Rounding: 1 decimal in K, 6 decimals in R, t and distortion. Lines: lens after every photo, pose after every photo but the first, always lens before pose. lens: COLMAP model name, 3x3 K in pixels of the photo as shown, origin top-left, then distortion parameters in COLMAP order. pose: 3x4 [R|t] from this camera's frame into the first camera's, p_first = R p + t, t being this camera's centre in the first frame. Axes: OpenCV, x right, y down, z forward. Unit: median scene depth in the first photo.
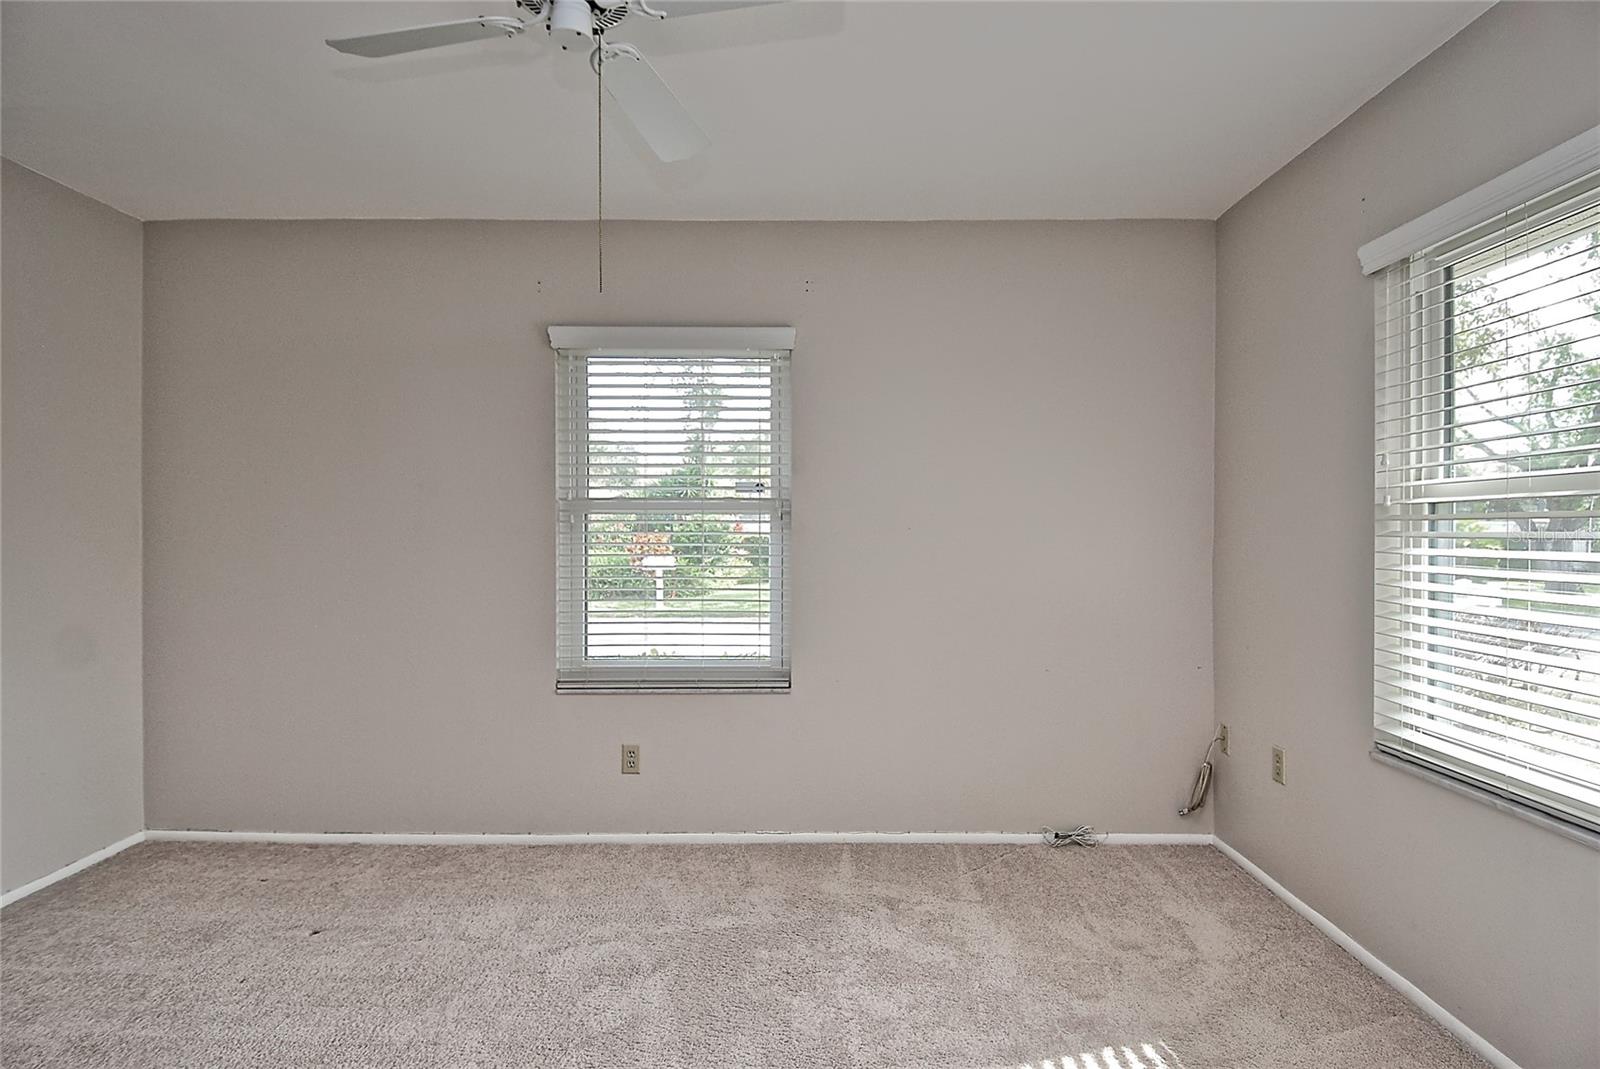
lens RADIAL K [[861.2, 0, 805.3], [0, 861.2, 541.6], [0, 0, 1]] dist [0.026768, -0.039335]
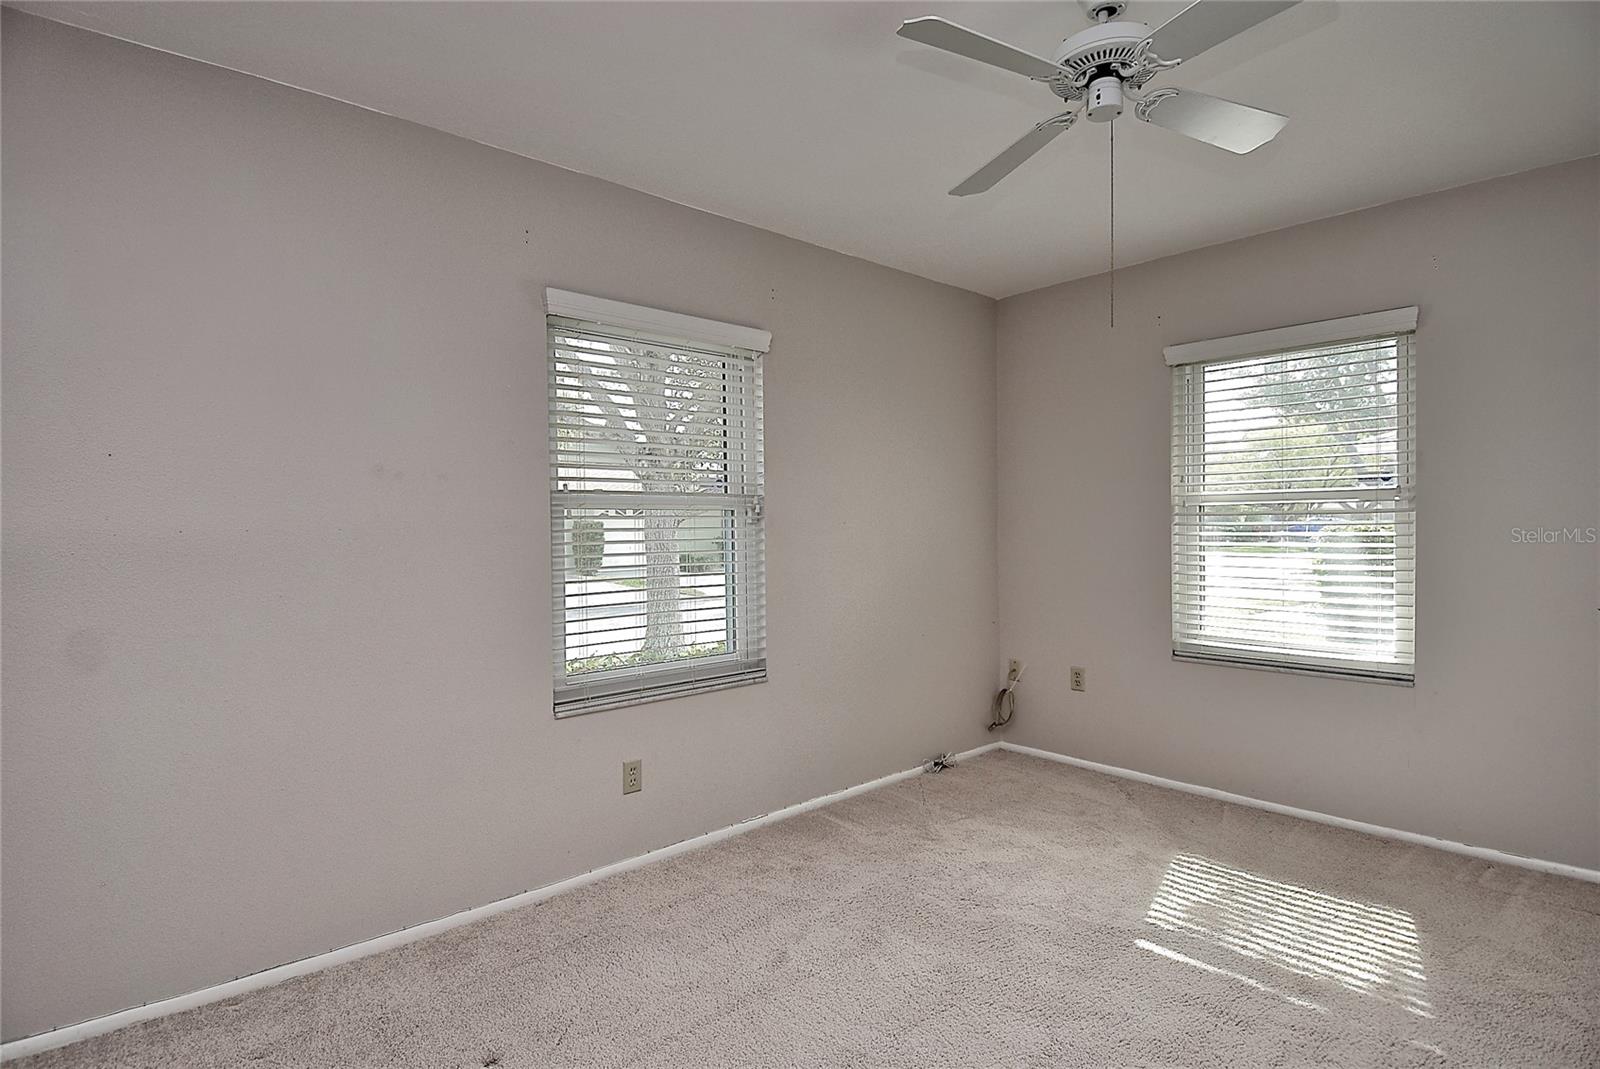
lens RADIAL K [[861.2, 0, 804.0], [0, 861.2, 532.0], [0, 0, 1]] dist [0.026768, -0.039335]
pose [[0.725945, -0.015231, 0.687584, -0.853717], [0.018222, 0.999830, 0.002909, -0.008612], [-0.687511, 0.010418, 0.726099, 0.248712]]
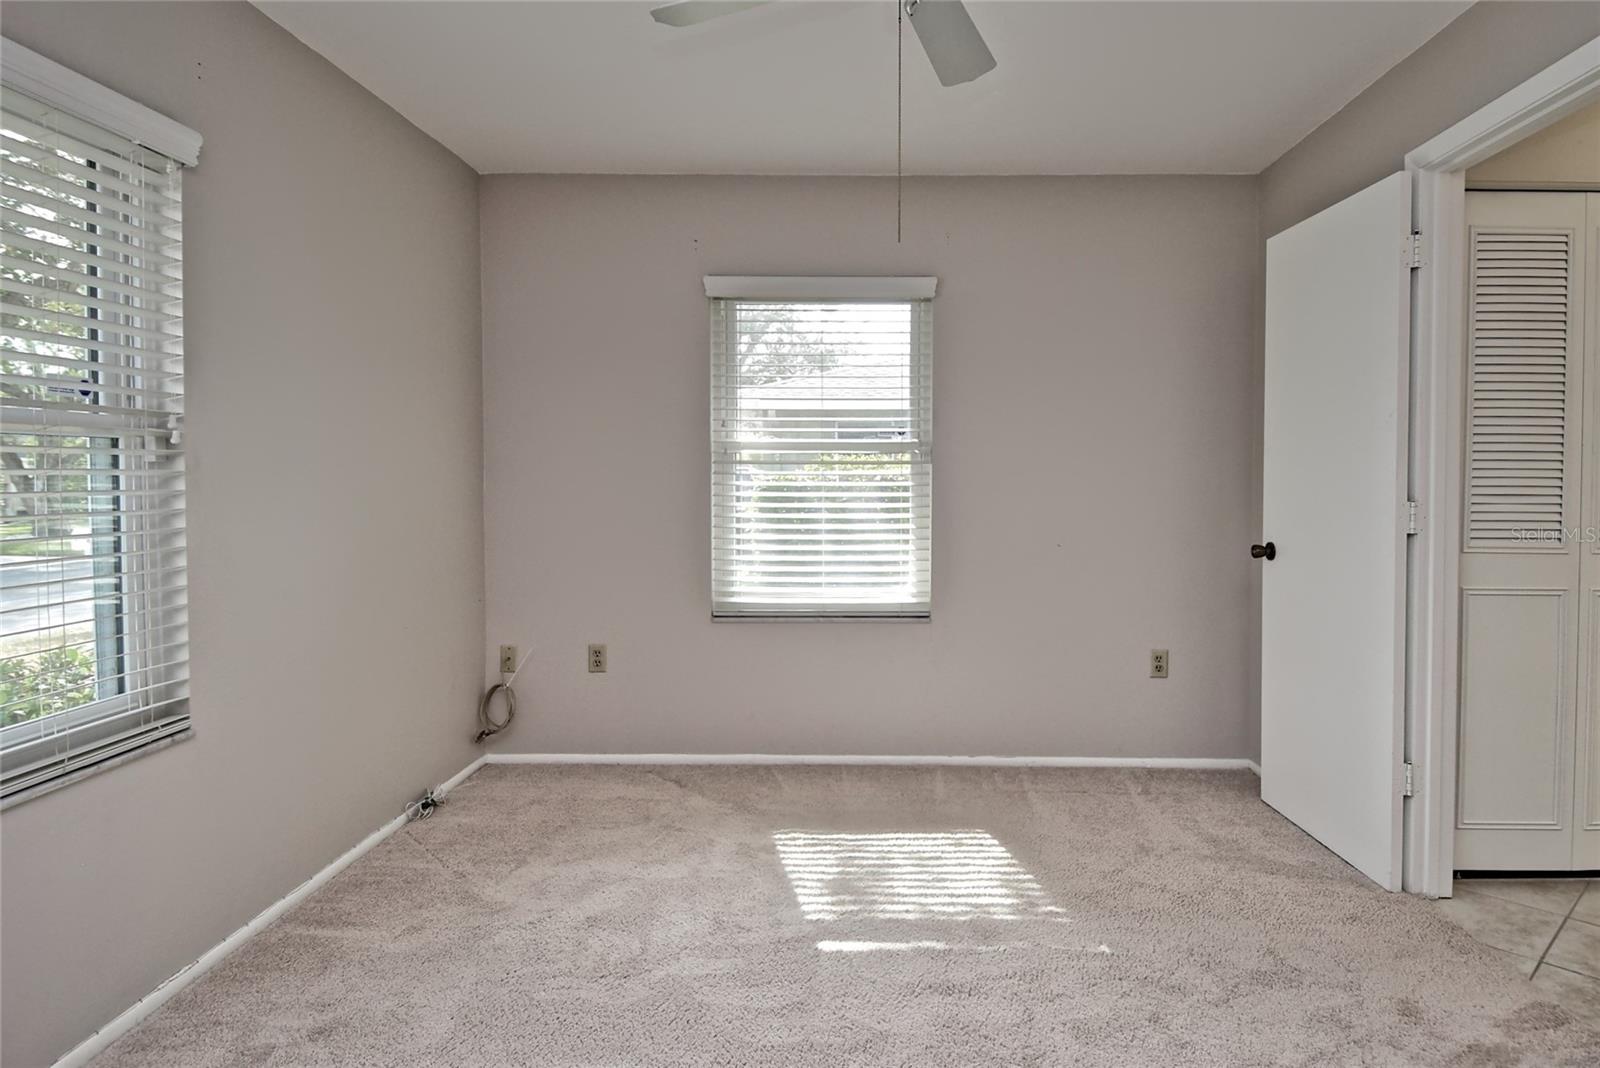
lens RADIAL K [[933.1, 0, 897.1], [0, 933.1, 492.7], [0, 0, 1]] dist [0.013947, -0.013973]
pose [[-0.035079, -0.022254, 0.999137, -0.835852], [0.008410, 0.999710, 0.022562, -0.006204], [-0.999349, 0.009195, -0.034882, 0.637220]]
